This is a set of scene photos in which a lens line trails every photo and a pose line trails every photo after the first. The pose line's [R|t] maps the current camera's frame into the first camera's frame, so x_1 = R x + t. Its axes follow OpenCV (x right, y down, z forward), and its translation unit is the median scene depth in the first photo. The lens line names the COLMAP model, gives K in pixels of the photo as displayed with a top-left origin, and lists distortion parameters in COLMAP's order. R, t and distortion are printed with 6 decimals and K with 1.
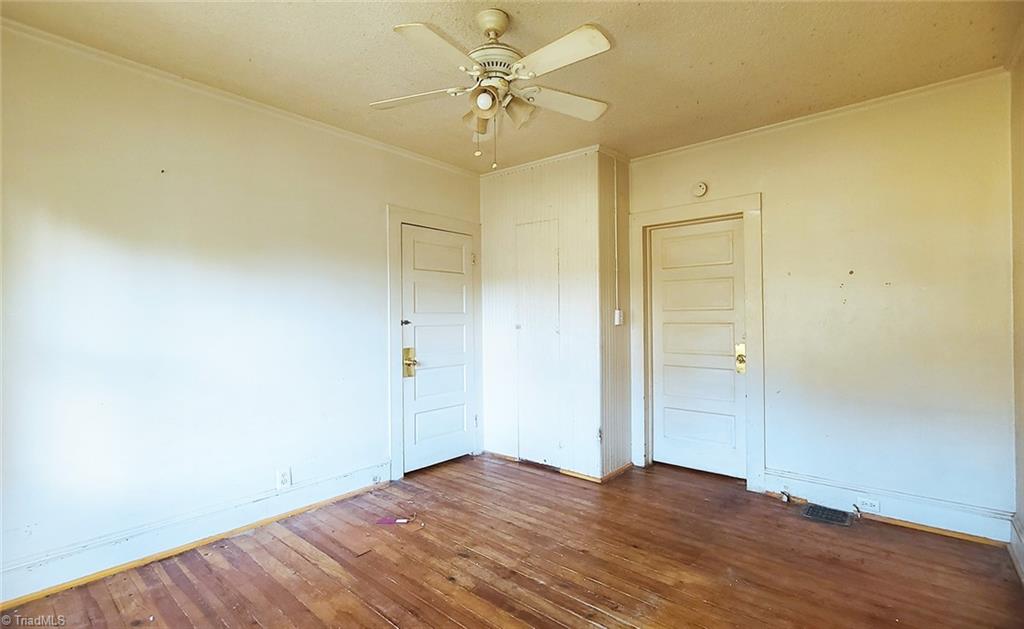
lens RADIAL K [[468.7, 0, 513.7], [0, 468.7, 321.3], [0, 0, 1]] dist [0.001361, 0.000067]
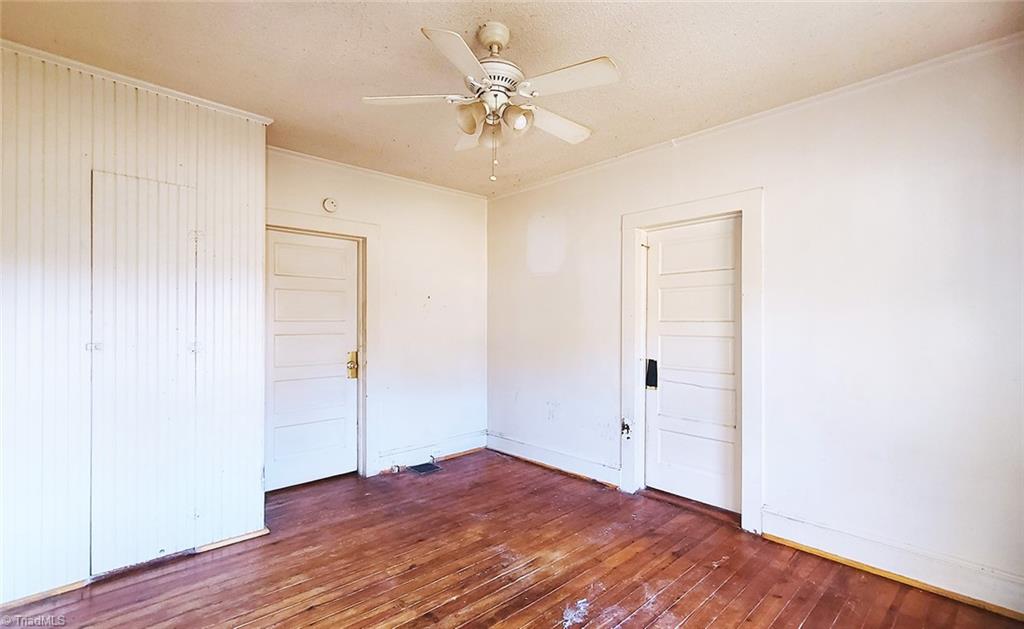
lens RADIAL K [[468.7, 0, 513.7], [0, 468.7, 321.3], [0, 0, 1]] dist [0.001361, 0.000067]
pose [[0.093128, 0.009684, 0.995607, -0.737838], [0.008894, 0.999905, -0.010557, -0.011450], [-0.995614, 0.009838, 0.093033, 0.625453]]
